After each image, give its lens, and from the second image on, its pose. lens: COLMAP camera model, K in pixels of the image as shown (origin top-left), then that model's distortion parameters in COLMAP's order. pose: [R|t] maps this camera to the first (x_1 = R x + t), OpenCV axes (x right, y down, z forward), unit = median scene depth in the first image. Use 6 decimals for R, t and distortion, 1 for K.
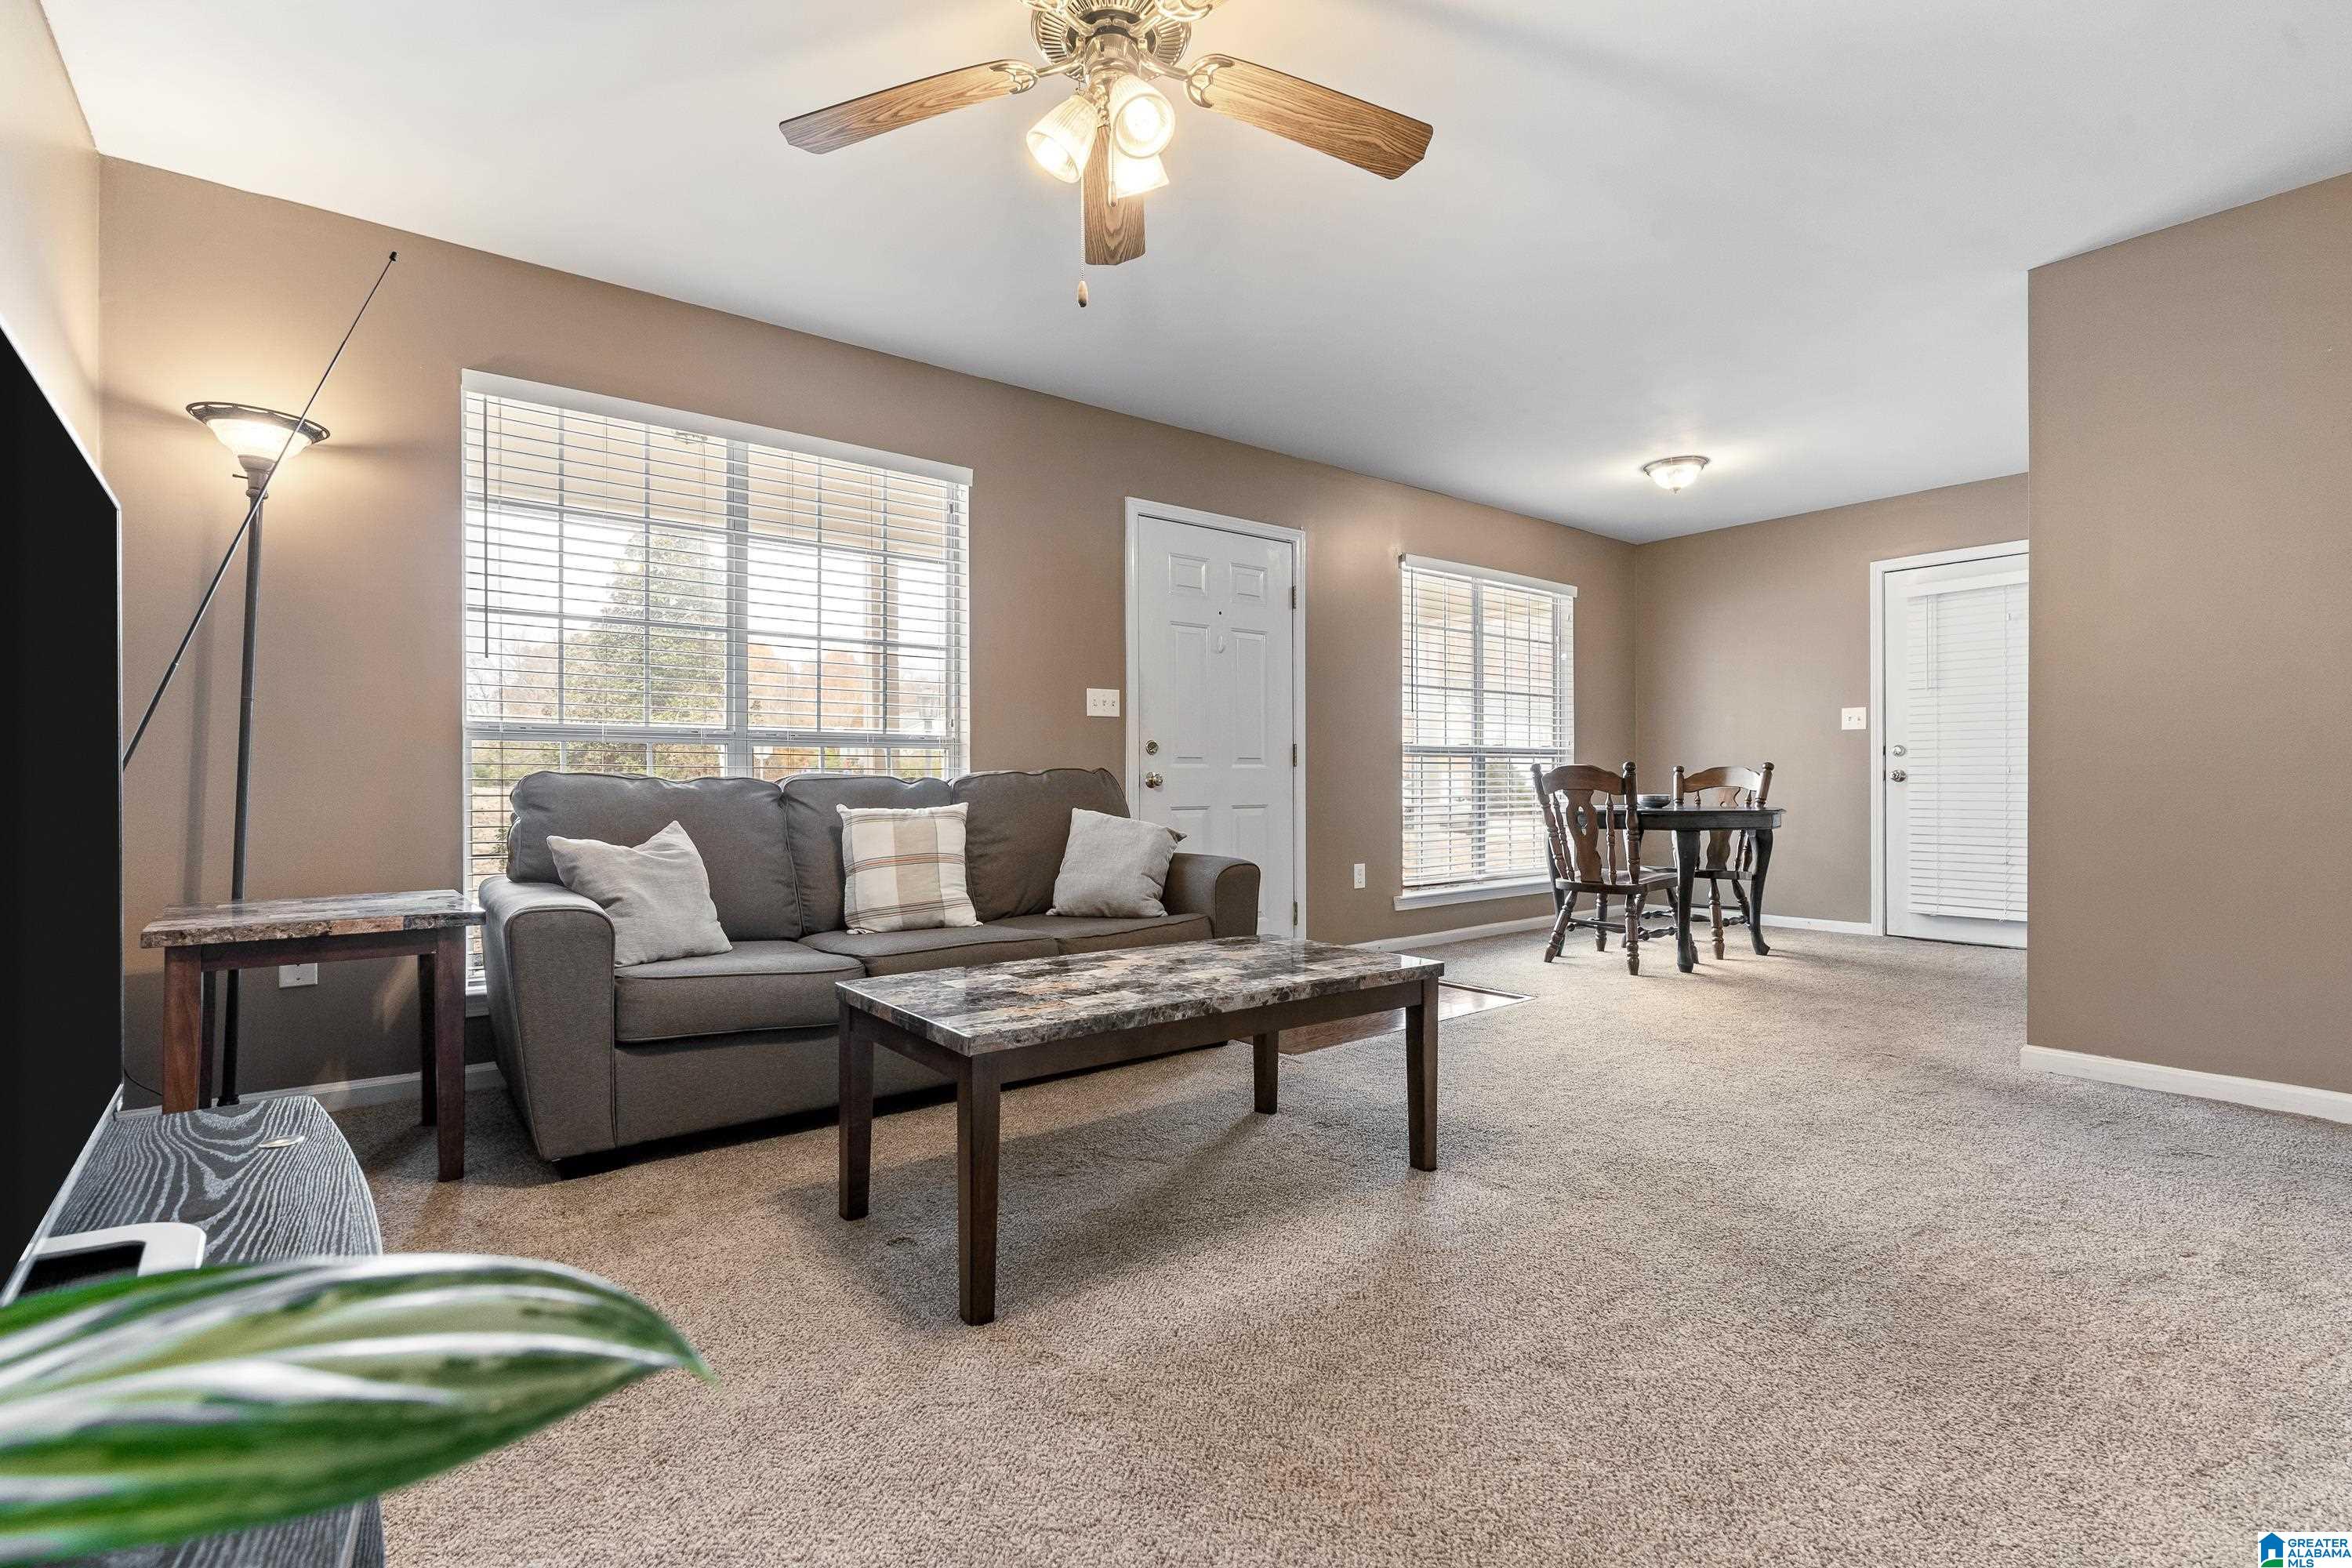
lens RADIAL K [[1103.0, 0, 1171.0], [0, 1103.0, 779.8], [0, 0, 1]] dist [-0.004403, 0.001000]
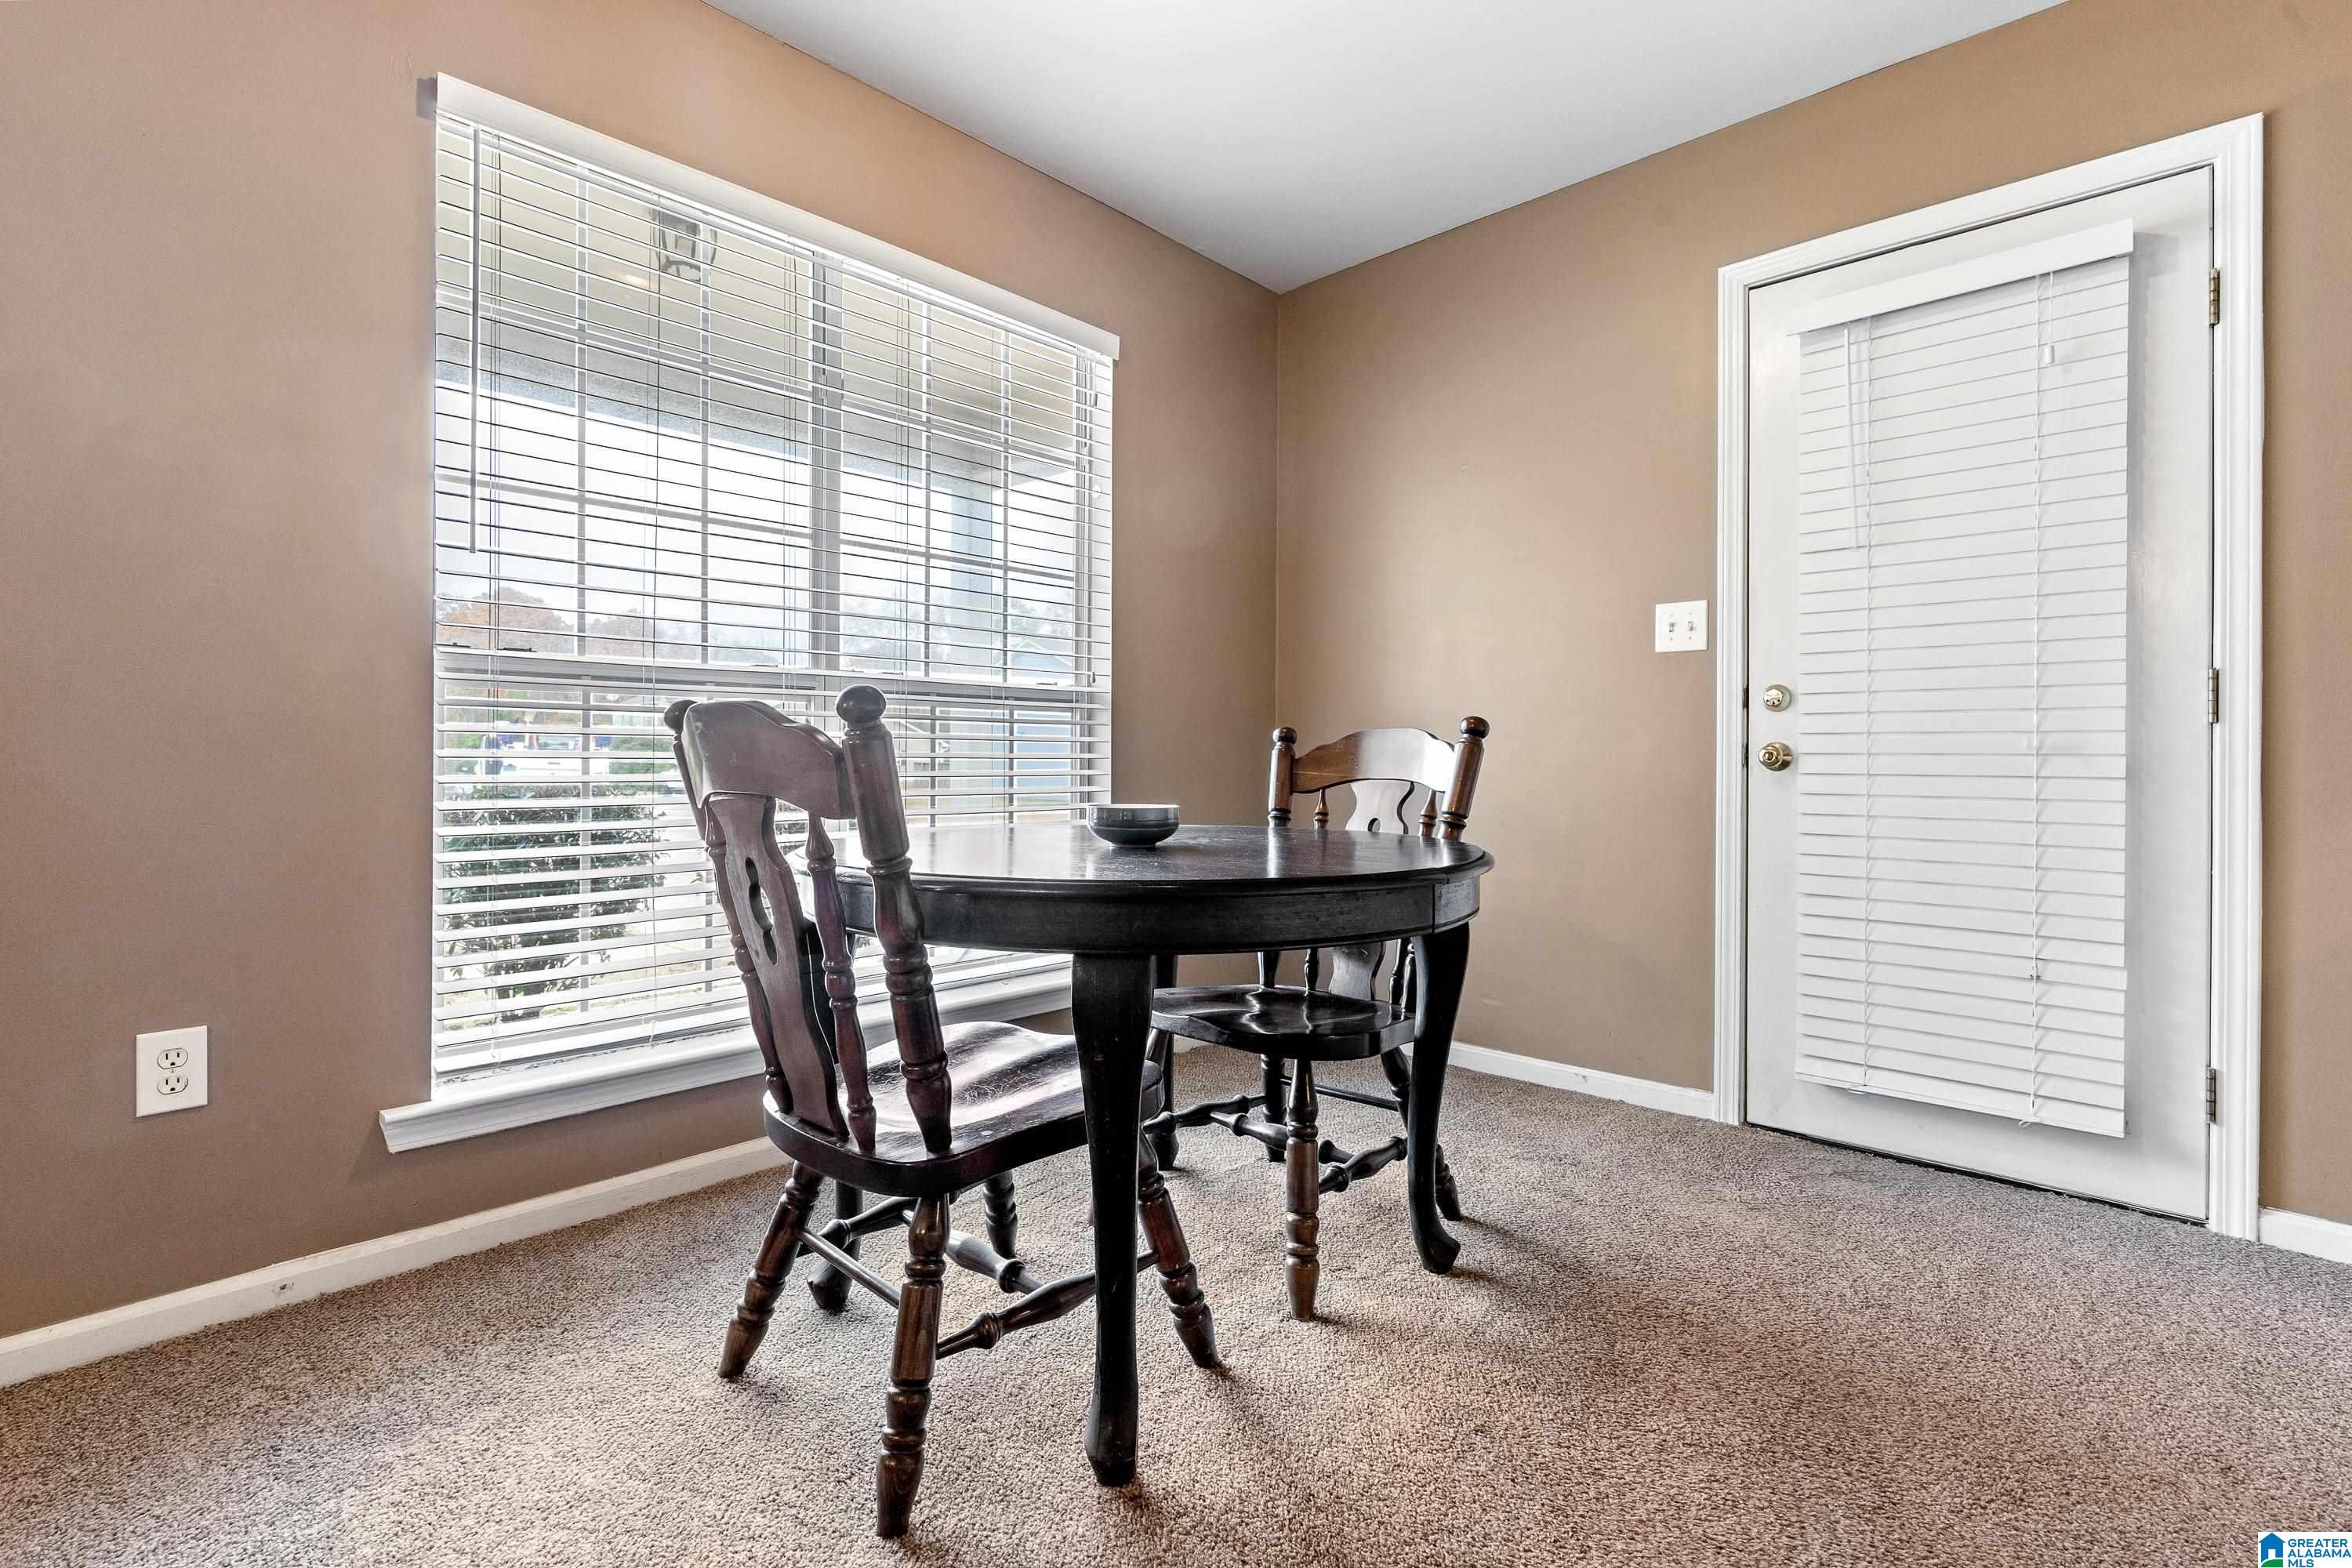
lens RADIAL K [[1103.0, 0, 1196.2], [0, 1103.0, 750.9], [0, 0, 1]] dist [-0.004403, 0.001000]
pose [[0.986397, 0.012165, 0.163932, 0.368376], [-0.011085, 0.999910, -0.007502, -0.000100], [-0.164008, 0.005583, 0.986443, 0.615867]]
